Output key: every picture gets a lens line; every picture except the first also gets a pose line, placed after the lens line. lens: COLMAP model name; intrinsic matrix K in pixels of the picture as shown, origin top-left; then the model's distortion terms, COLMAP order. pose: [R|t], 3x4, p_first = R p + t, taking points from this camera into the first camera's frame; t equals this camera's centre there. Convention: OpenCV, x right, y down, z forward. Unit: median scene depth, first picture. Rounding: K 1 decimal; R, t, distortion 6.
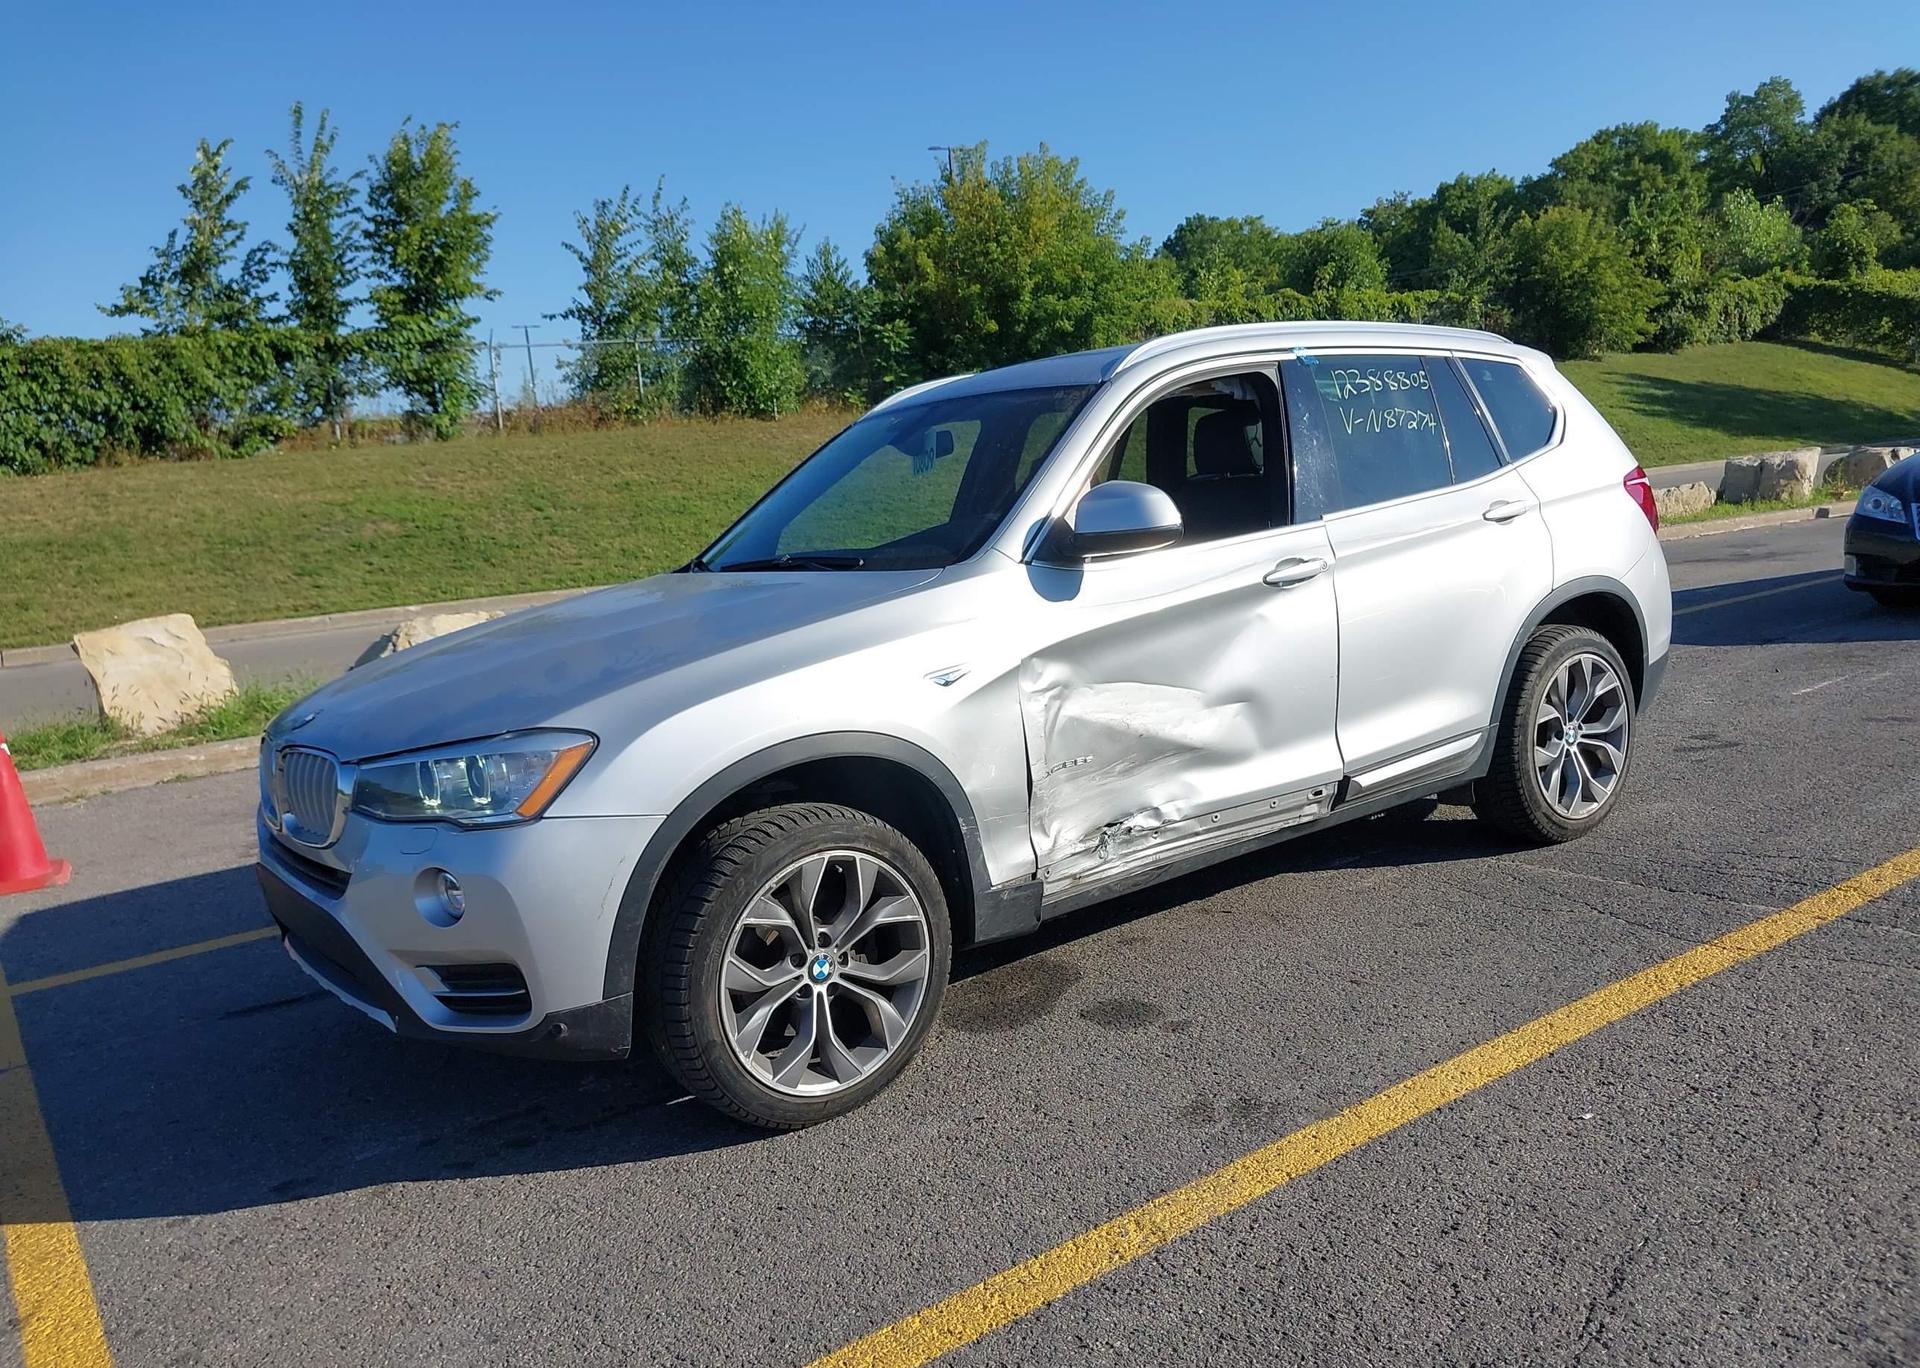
lens RADIAL K [[1531.0, 0, 955.6], [0, 1531.0, 699.6], [0, 0, 1]] dist [0.026563, -0.045103]
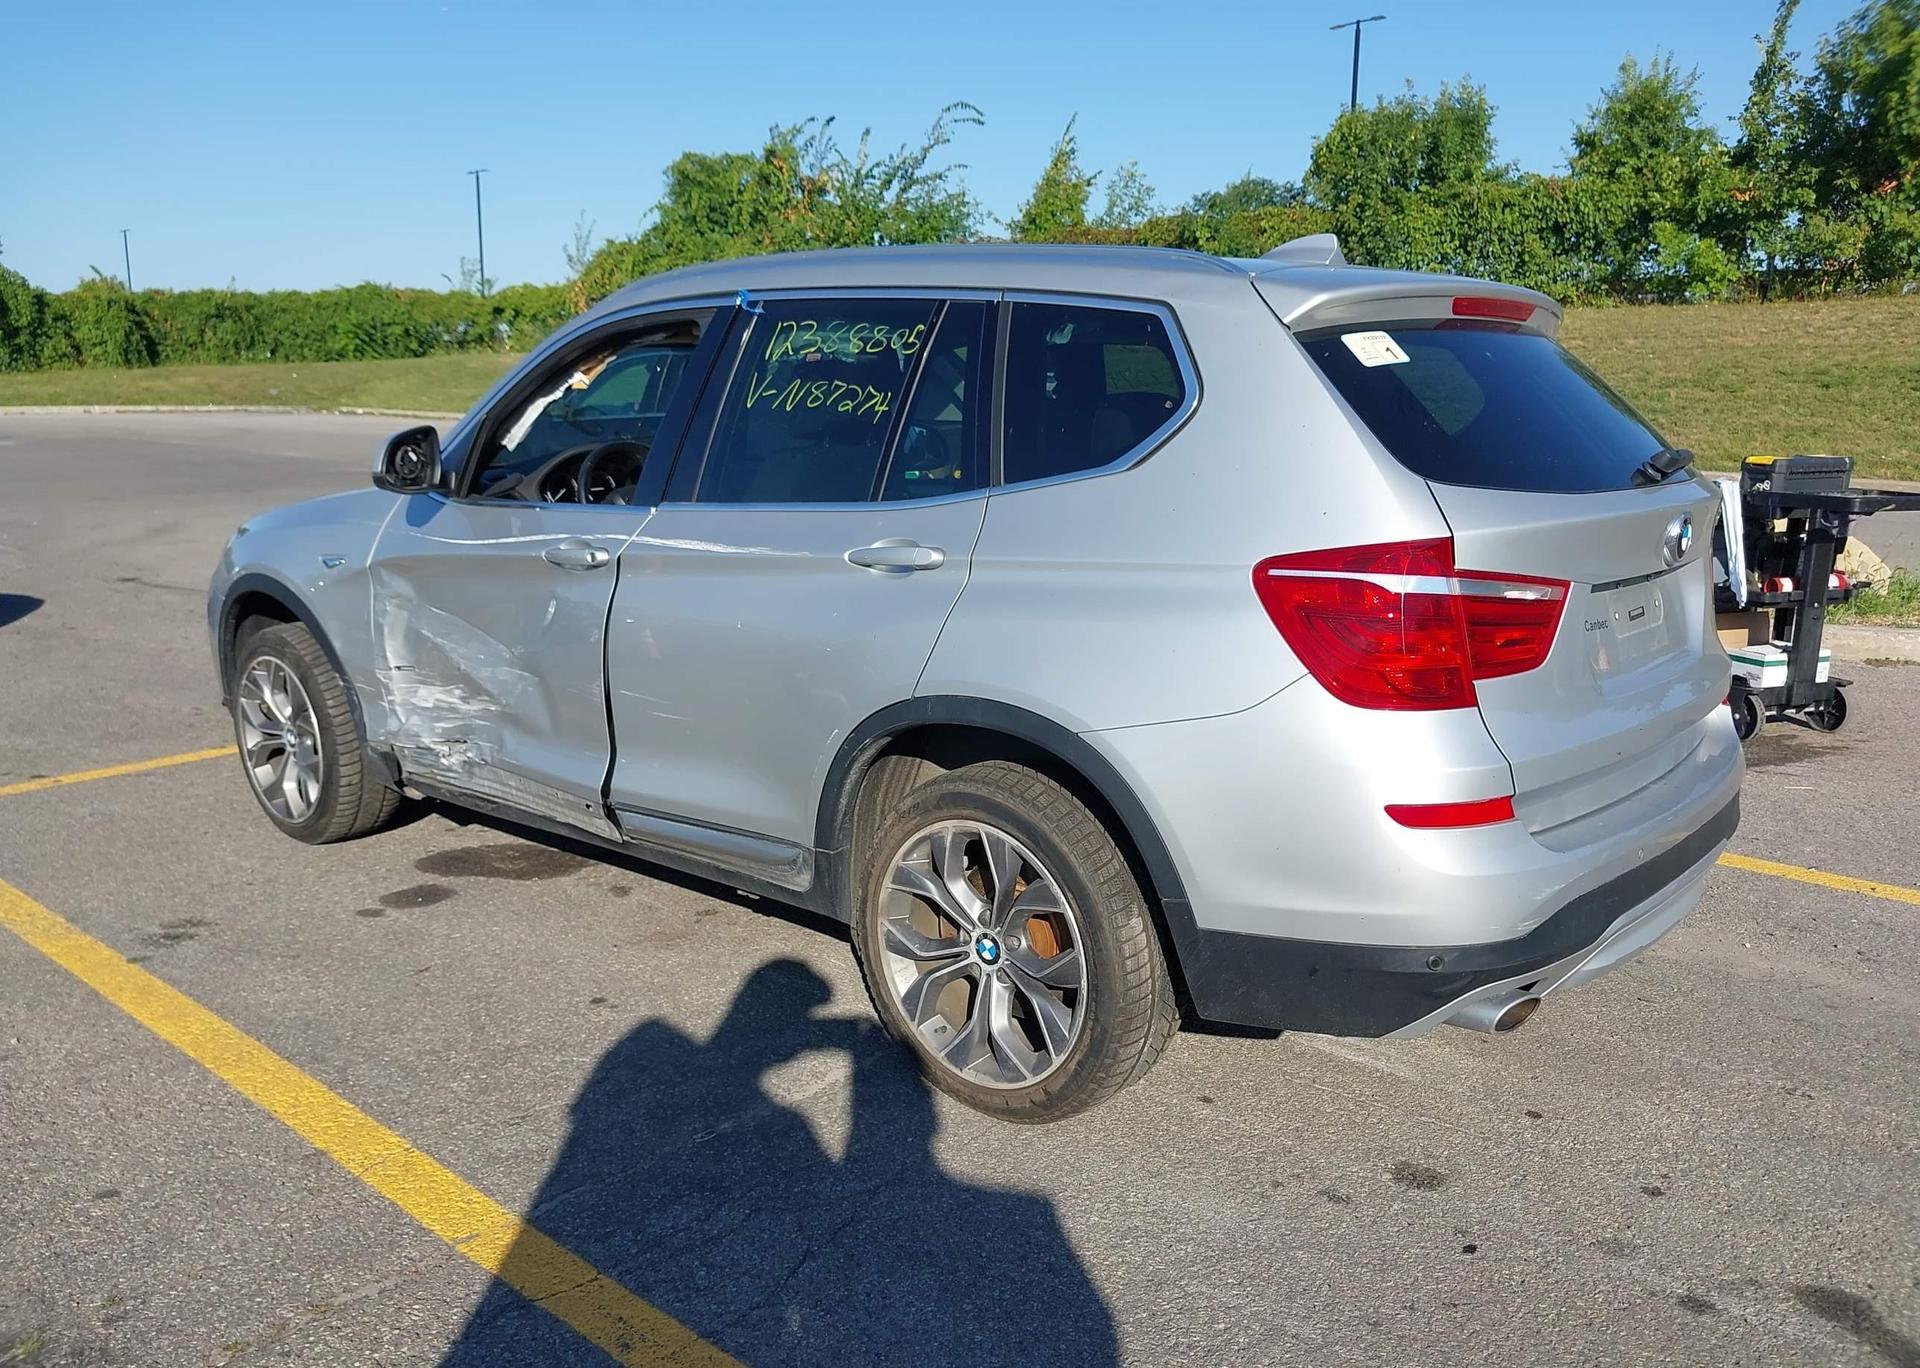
lens RADIAL K [[1531.0, 0, 942.2], [0, 1531.0, 719.4], [0, 0, 1]] dist [0.026563, -0.045103]
pose [[0.212074, 0.298539, -0.930537, 0.156289], [-0.160509, 0.949906, 0.268172, -0.037136], [0.963982, 0.092487, 0.249369, 0.138339]]
